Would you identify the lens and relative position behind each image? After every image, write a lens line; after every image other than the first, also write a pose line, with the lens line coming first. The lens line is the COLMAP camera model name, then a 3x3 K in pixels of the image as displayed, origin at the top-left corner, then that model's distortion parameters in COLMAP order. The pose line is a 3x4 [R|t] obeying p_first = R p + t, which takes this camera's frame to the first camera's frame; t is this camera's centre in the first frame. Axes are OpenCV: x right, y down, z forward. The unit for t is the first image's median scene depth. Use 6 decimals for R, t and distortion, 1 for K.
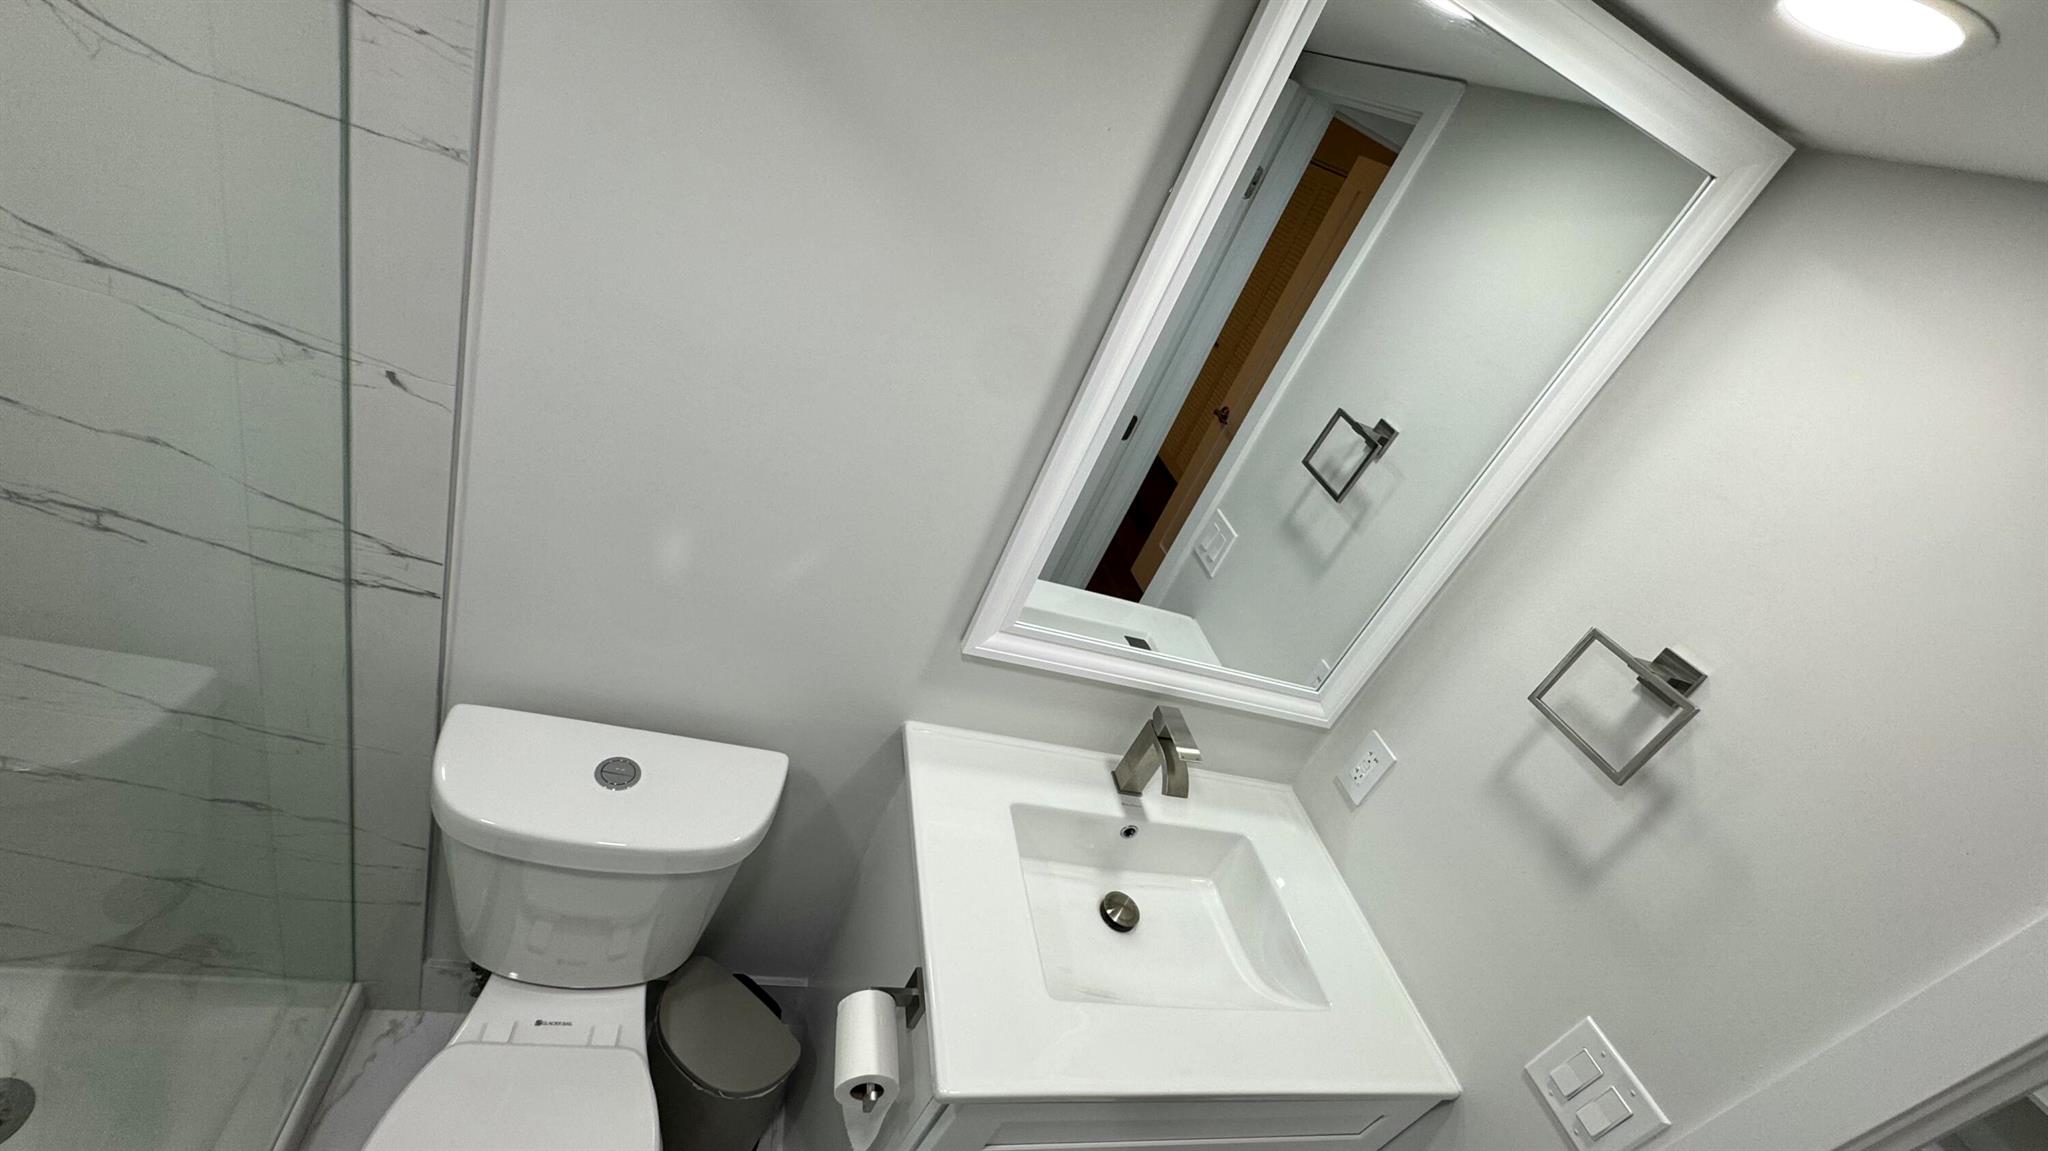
lens RADIAL K [[817.8, 0, 1019.0], [0, 817.8, 573.8], [0, 0, 1]] dist [-0.003286, 0.000195]
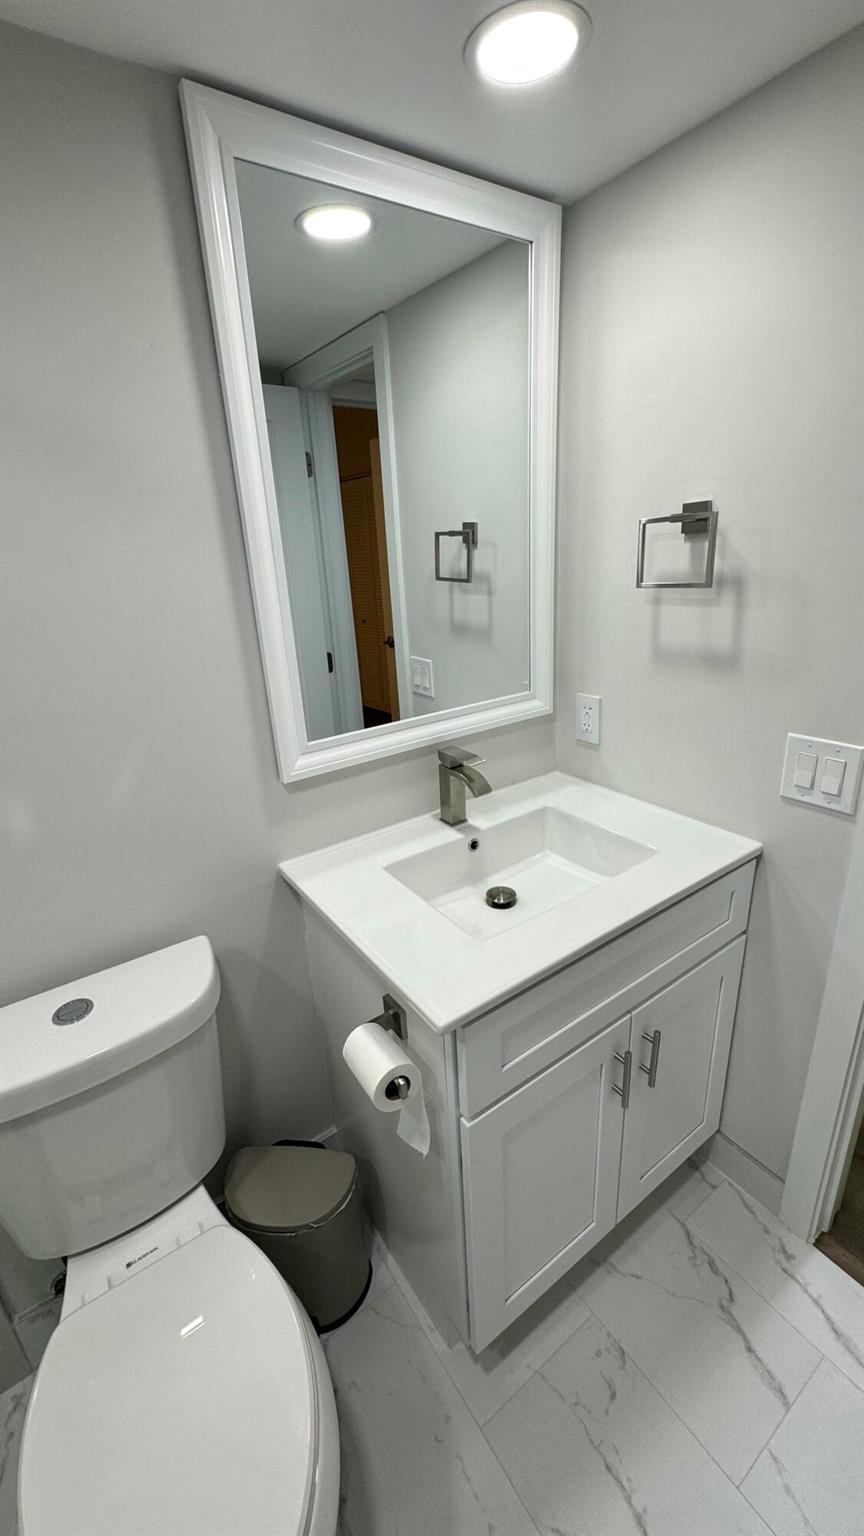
lens RADIAL K [[613.4, 0, 431.7], [0, 613.4, 773.5], [0, 0, 1]] dist [-0.003286, 0.000195]
pose [[0.822836, -0.530847, 0.202838, -0.061205], [0.550183, 0.833516, -0.050489, 0.237464], [-0.142267, 0.153143, 0.977910, 0.030302]]
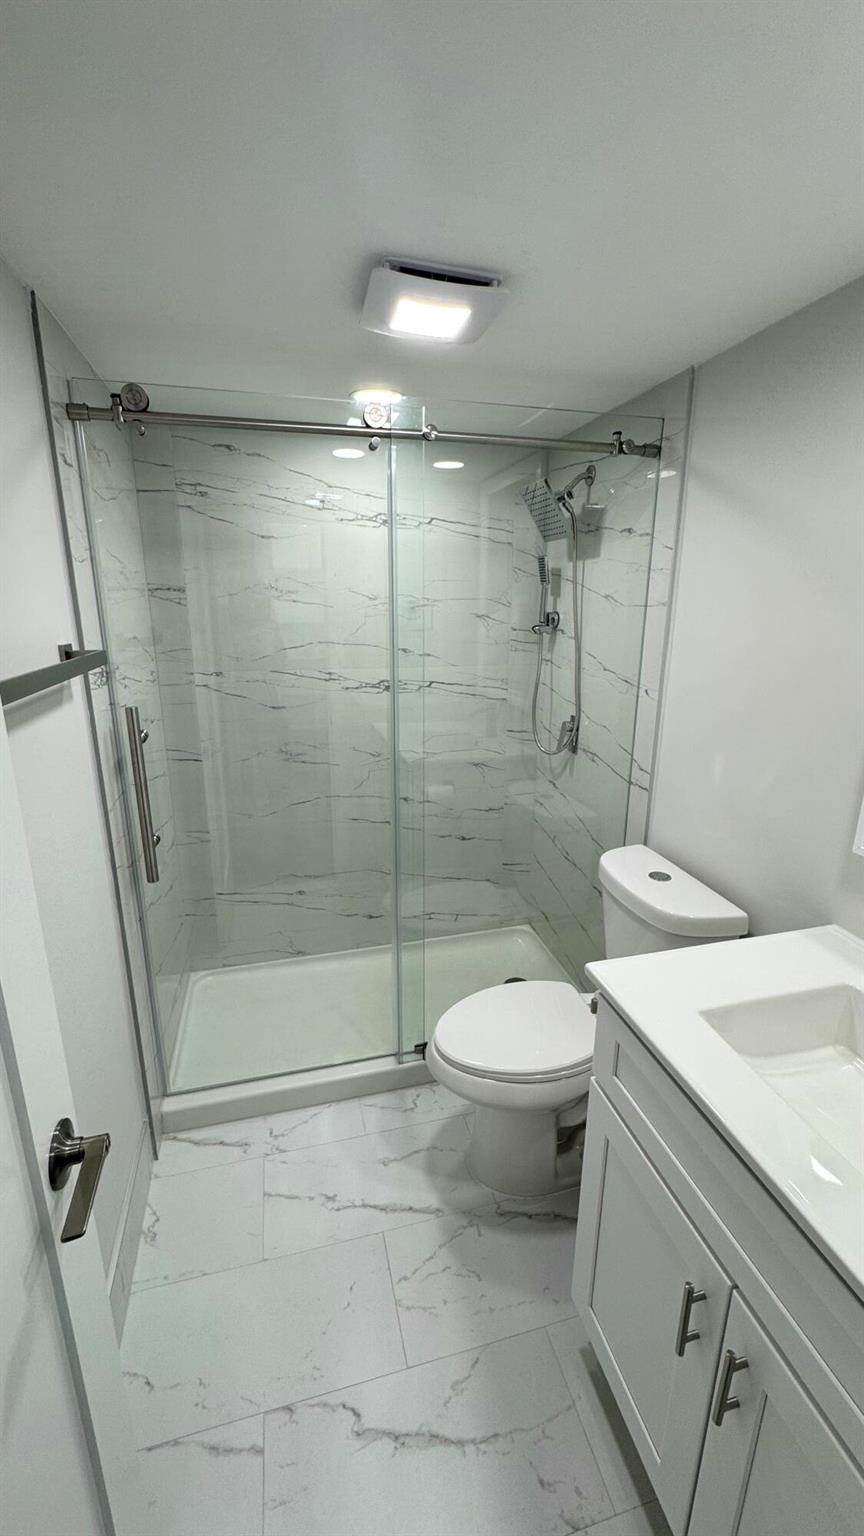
lens RADIAL K [[613.4, 0, 436.5], [0, 613.4, 770.2], [0, 0, 1]] dist [-0.003286, 0.000195]
pose [[0.059519, -0.129168, -0.989835, 0.783063], [-0.493009, 0.858413, -0.141663, 0.410475], [0.867986, 0.496430, -0.012589, 0.360475]]
